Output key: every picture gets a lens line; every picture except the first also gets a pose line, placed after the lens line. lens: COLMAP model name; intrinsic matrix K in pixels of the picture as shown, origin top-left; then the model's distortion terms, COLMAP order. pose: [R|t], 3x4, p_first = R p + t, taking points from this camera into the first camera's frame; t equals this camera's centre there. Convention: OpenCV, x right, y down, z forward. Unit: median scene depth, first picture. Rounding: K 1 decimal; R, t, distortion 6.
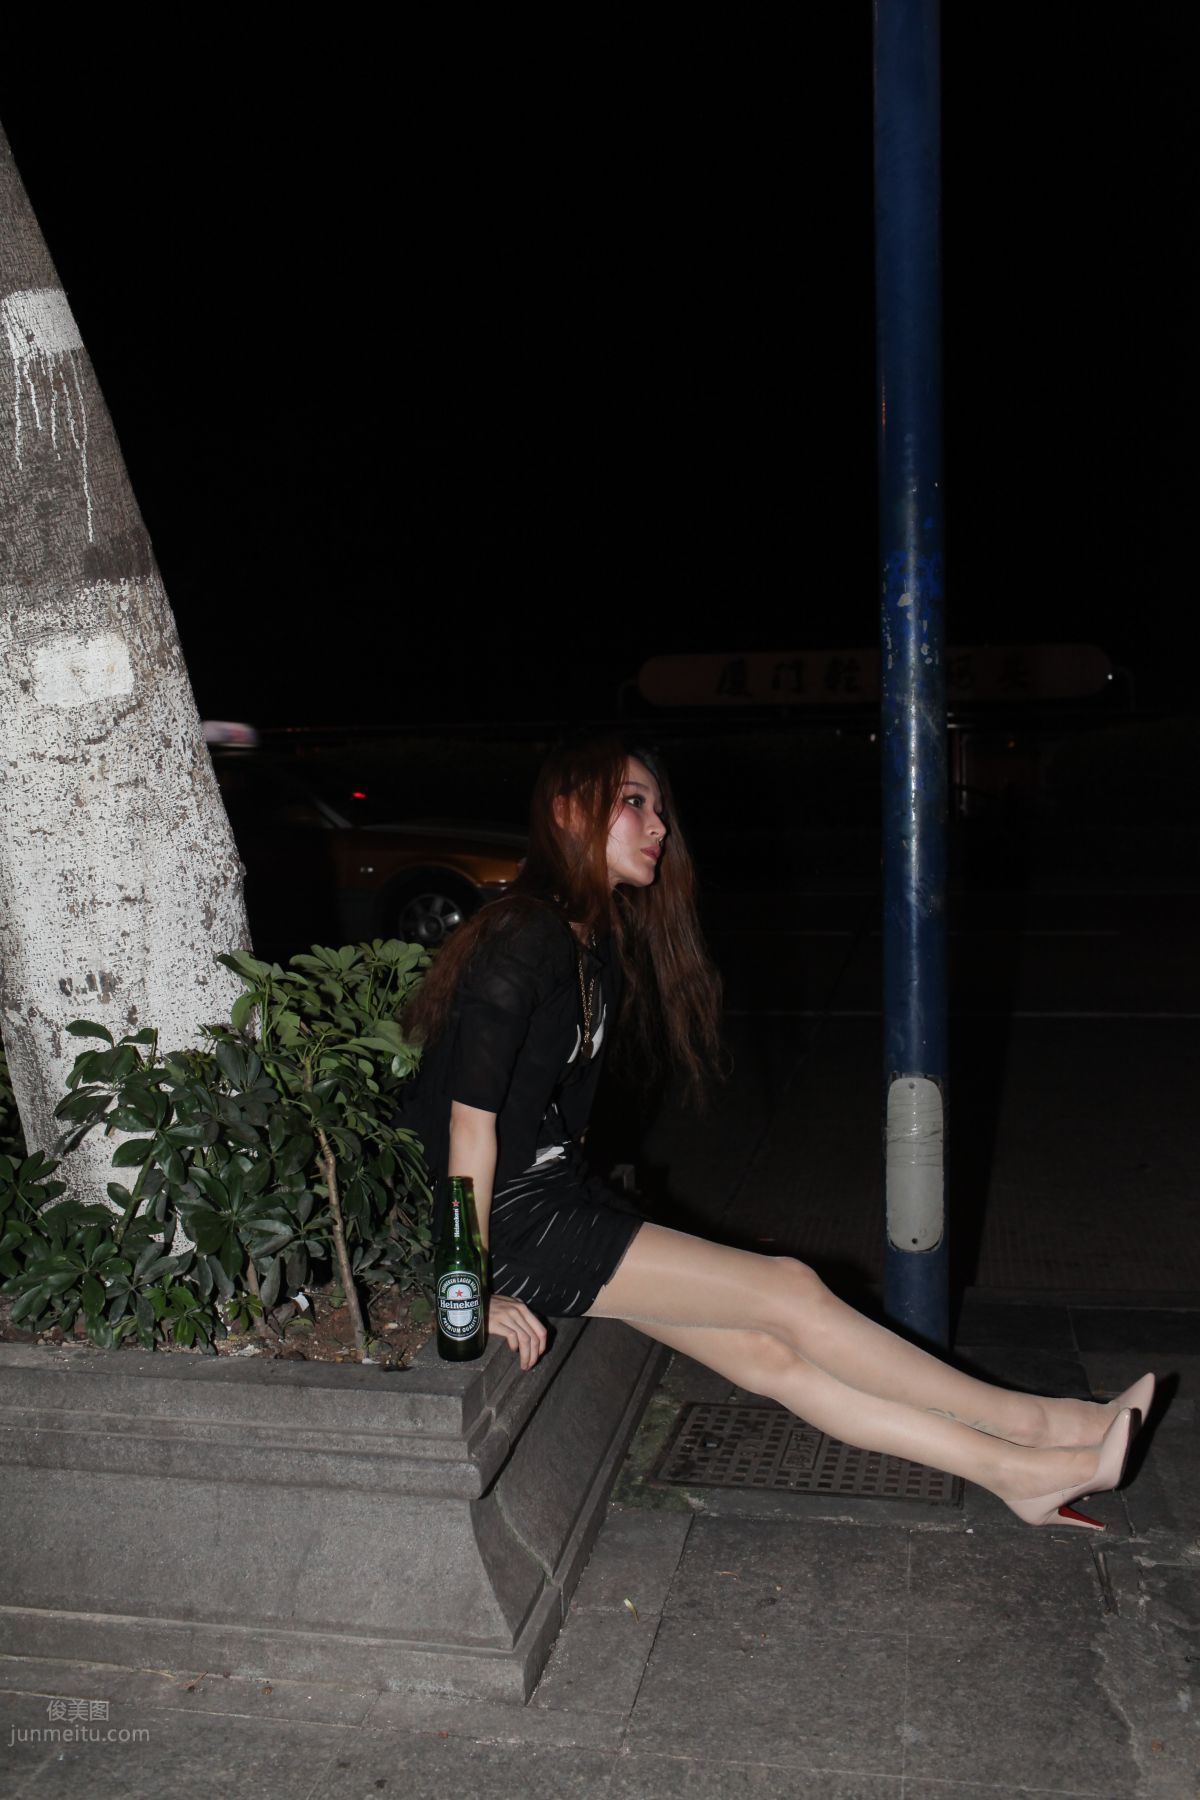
lens RADIAL K [[1736.8, 0, 589.4], [0, 1736.8, 897.0], [0, 0, 1]] dist [-0.104371, 0.148582]
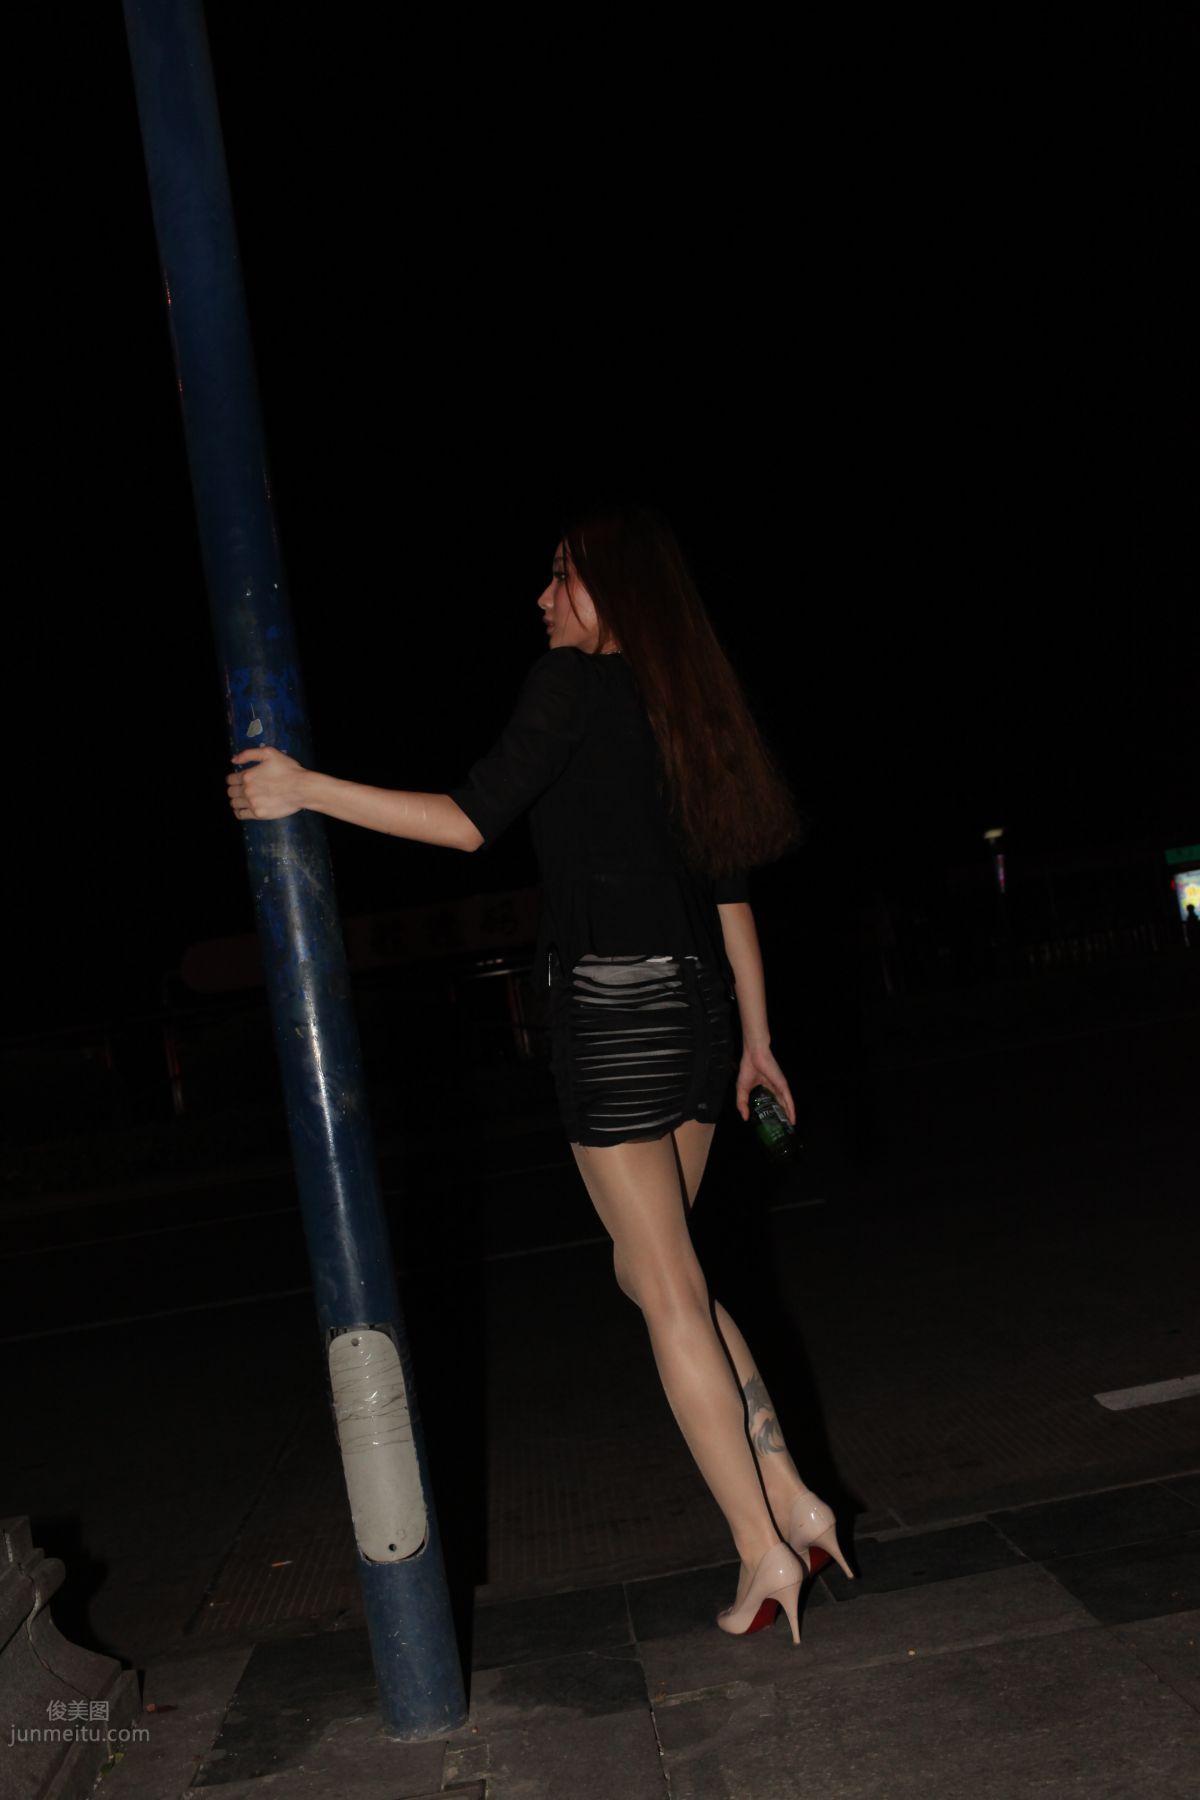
lens RADIAL K [[1735.3, 0, 590.0], [0, 1735.3, 895.8], [0, 0, 1]] dist [-0.101818, 0.142865]
pose [[0.959590, -0.124186, 0.252518, 0.152366], [0.162444, 0.977199, -0.136724, 0.047595], [-0.229781, 0.172219, 0.957884, 0.271858]]
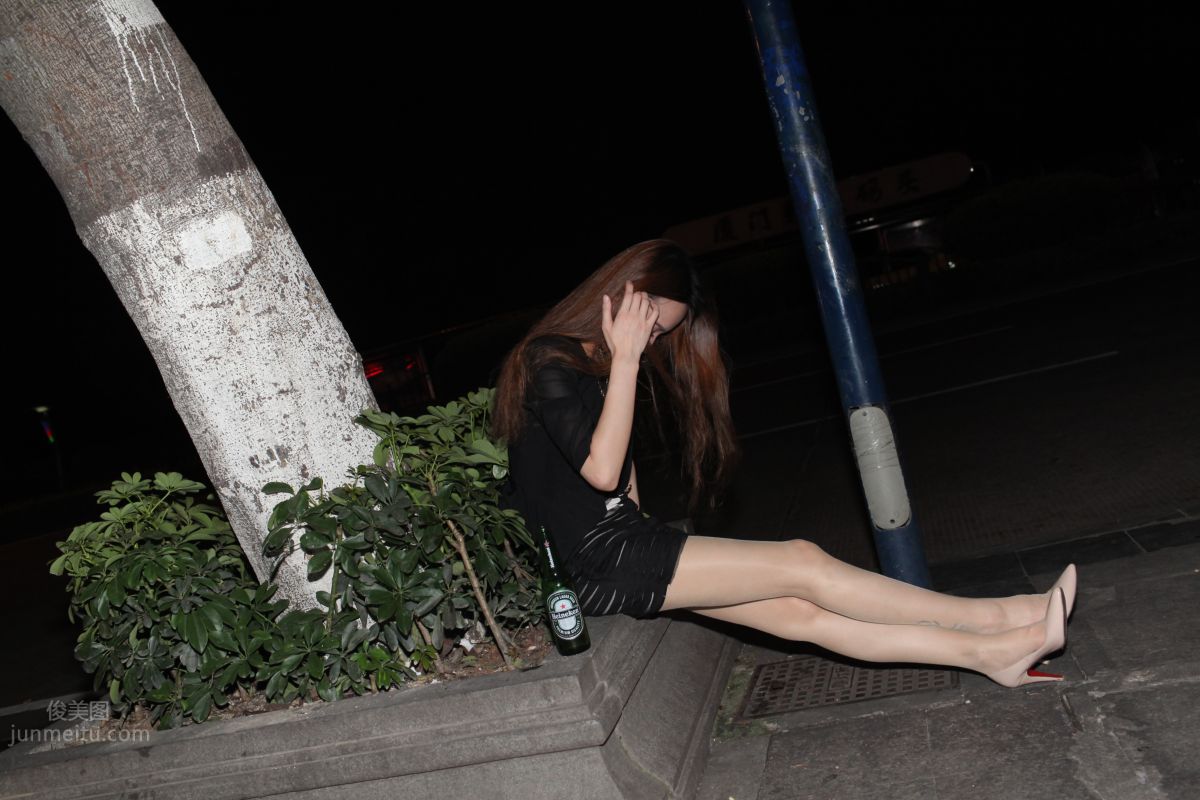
lens RADIAL K [[1157.8, 0, 601.2], [0, 1157.8, 393.3], [0, 0, 1]] dist [-0.104371, 0.148582]
pose [[0.972779, -0.225461, -0.053551, 0.040518], [0.224812, 0.974237, -0.017918, 0.078991], [0.056211, 0.005392, 0.998404, 0.062787]]
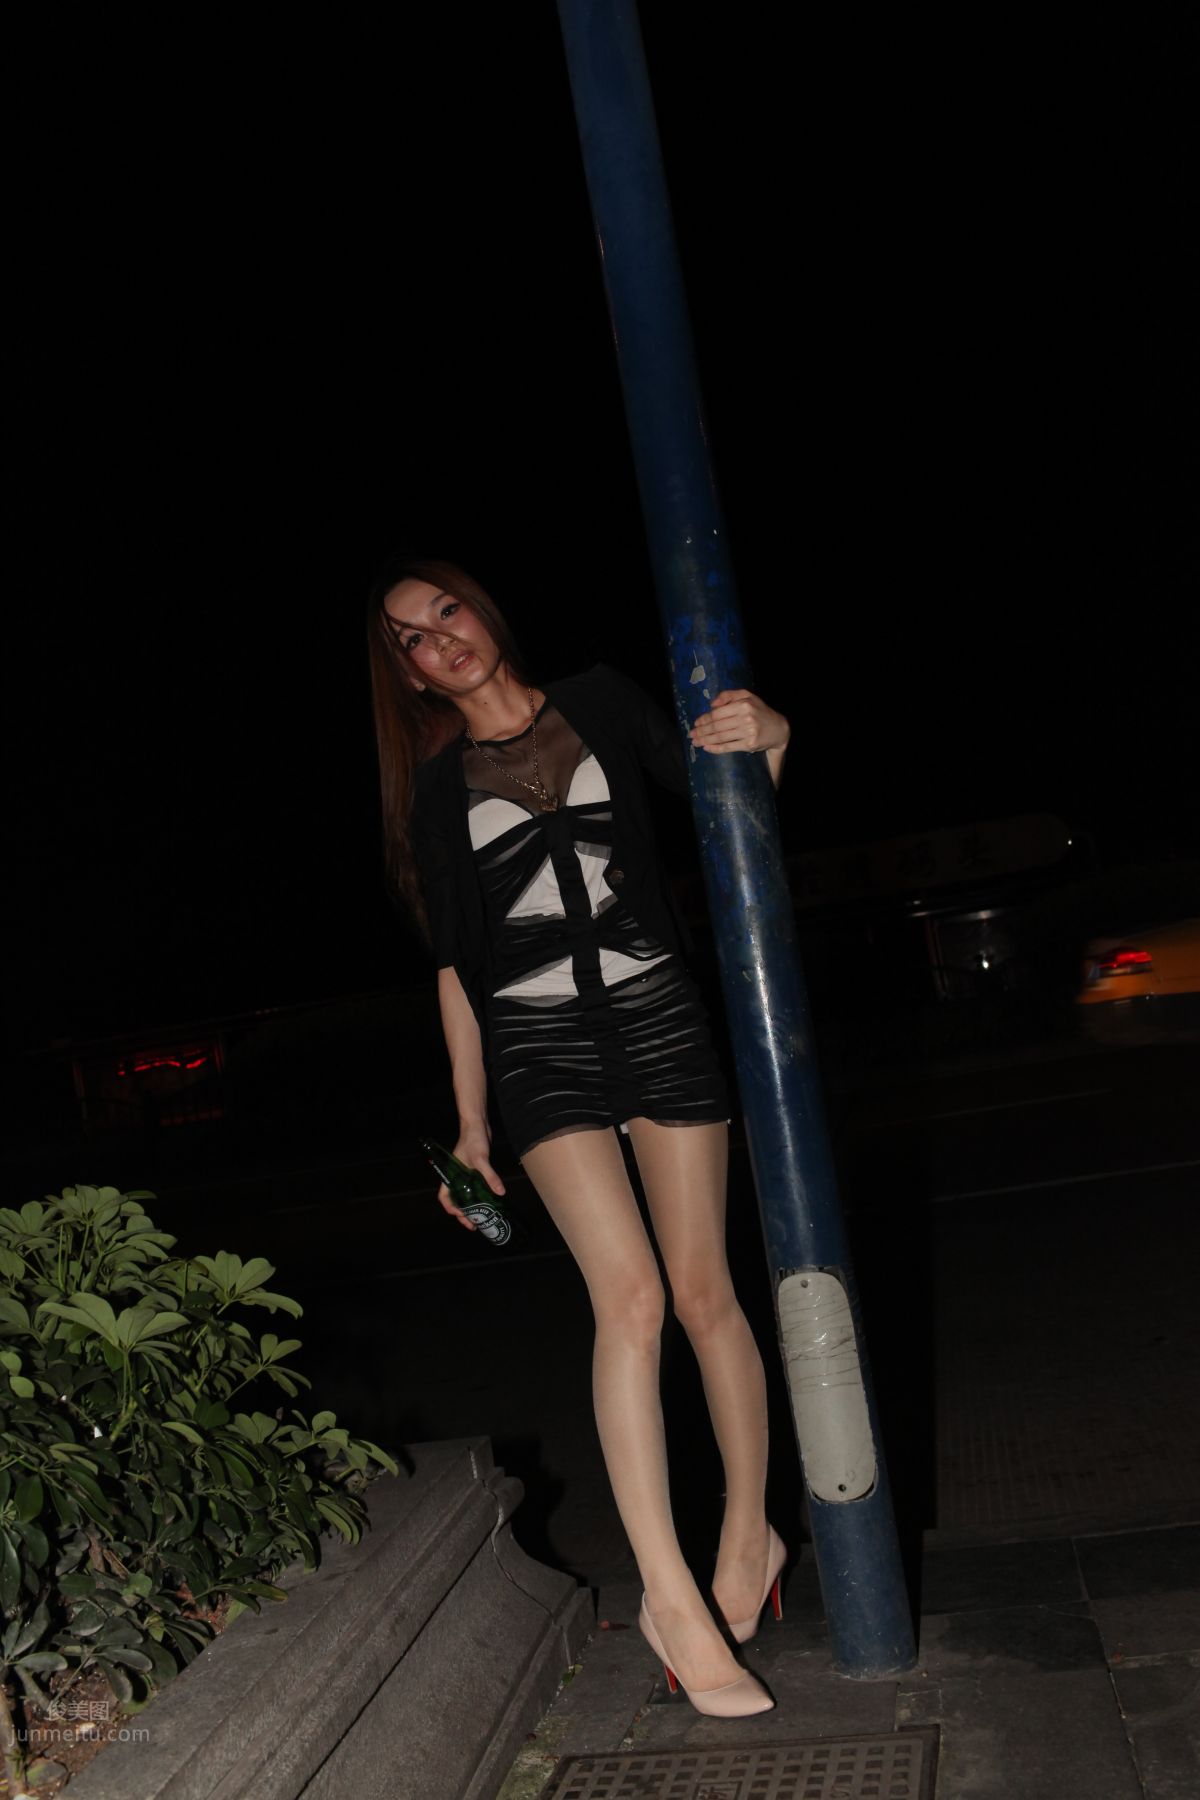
lens RADIAL K [[1735.3, 0, 590.0], [0, 1735.3, 895.8], [0, 0, 1]] dist [-0.101818, 0.142865]
pose [[0.989934, -0.140731, 0.015012, 0.134919], [0.141440, 0.979937, -0.140424, 0.043826], [0.005052, 0.141133, 0.989978, 0.275517]]
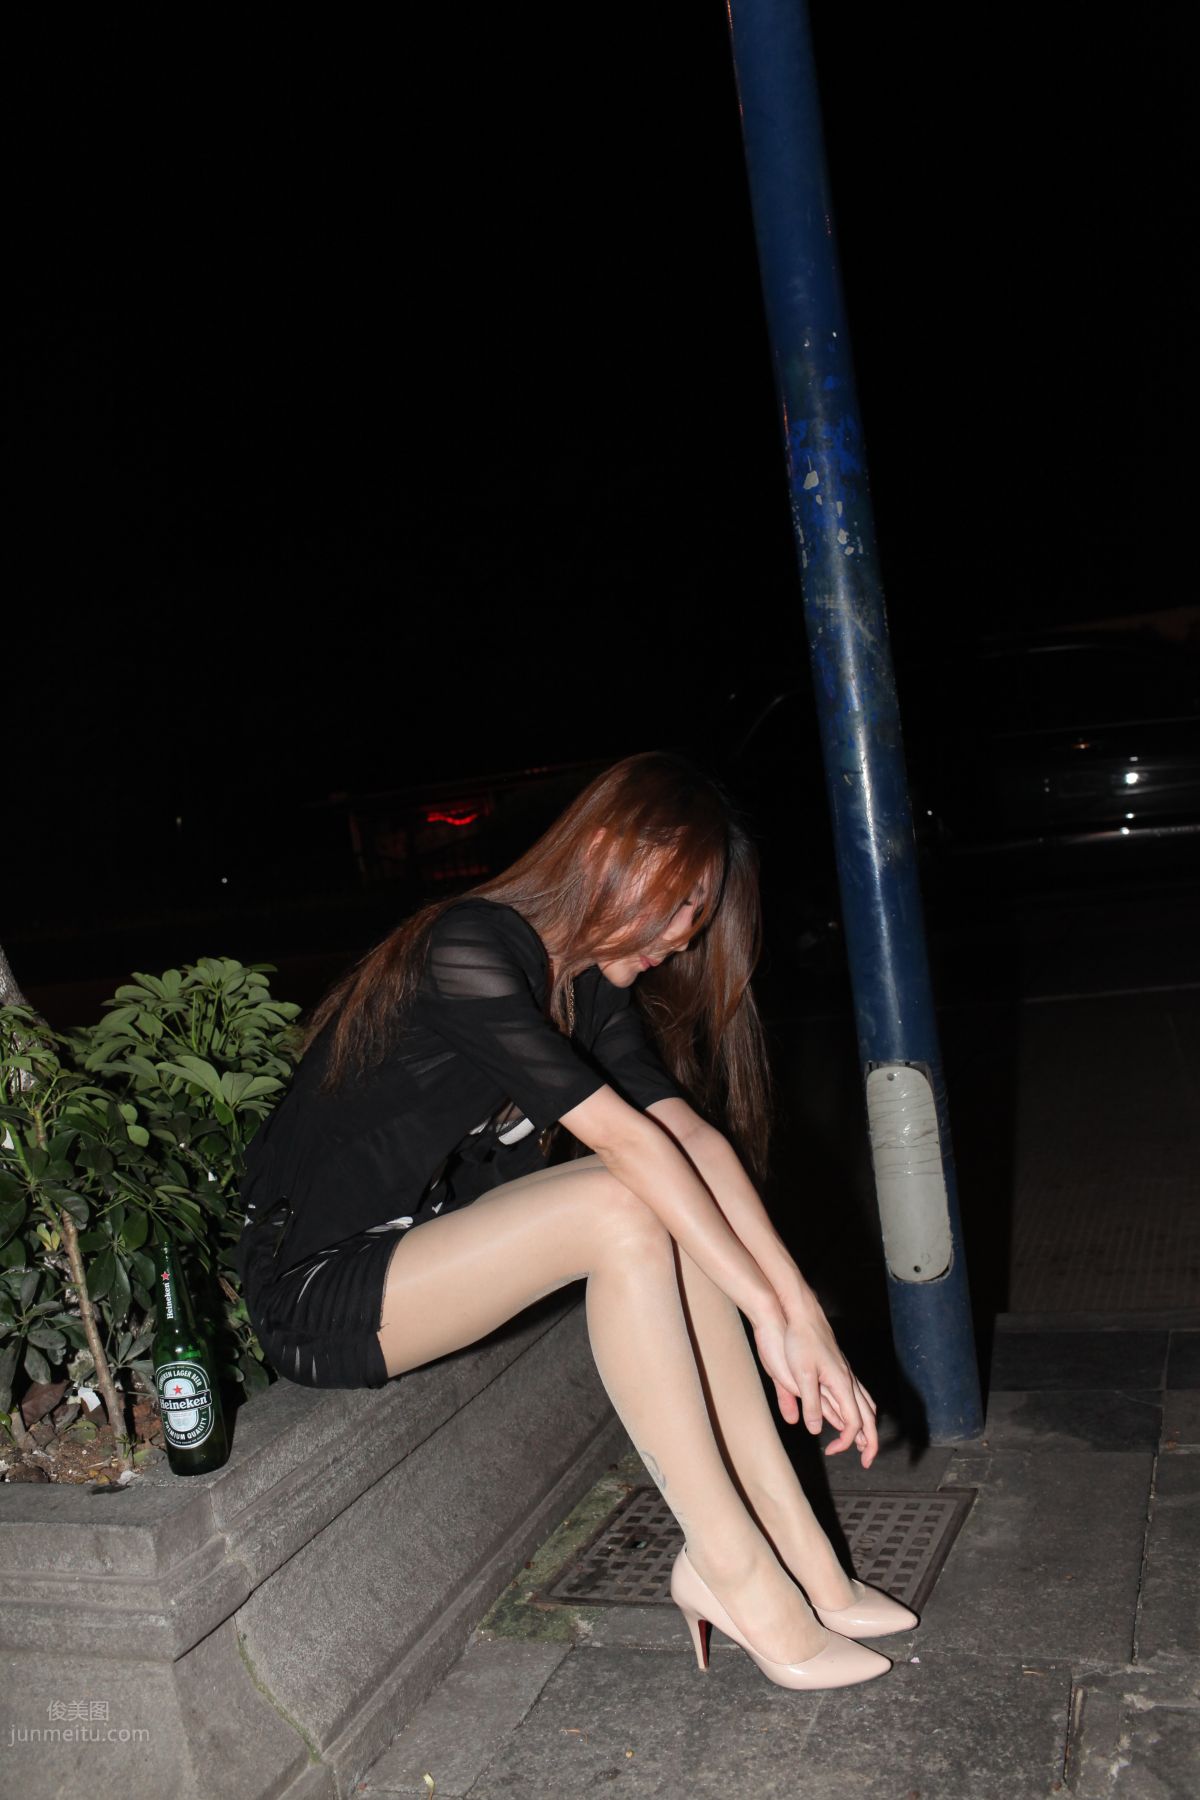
lens RADIAL K [[1736.8, 0, 589.4], [0, 1736.8, 897.0], [0, 0, 1]] dist [-0.104371, 0.148582]
pose [[0.981589, -0.103537, -0.160507, 0.241030], [0.101050, 0.994601, -0.023602, 0.039484], [0.162084, 0.006948, 0.986753, 0.234757]]
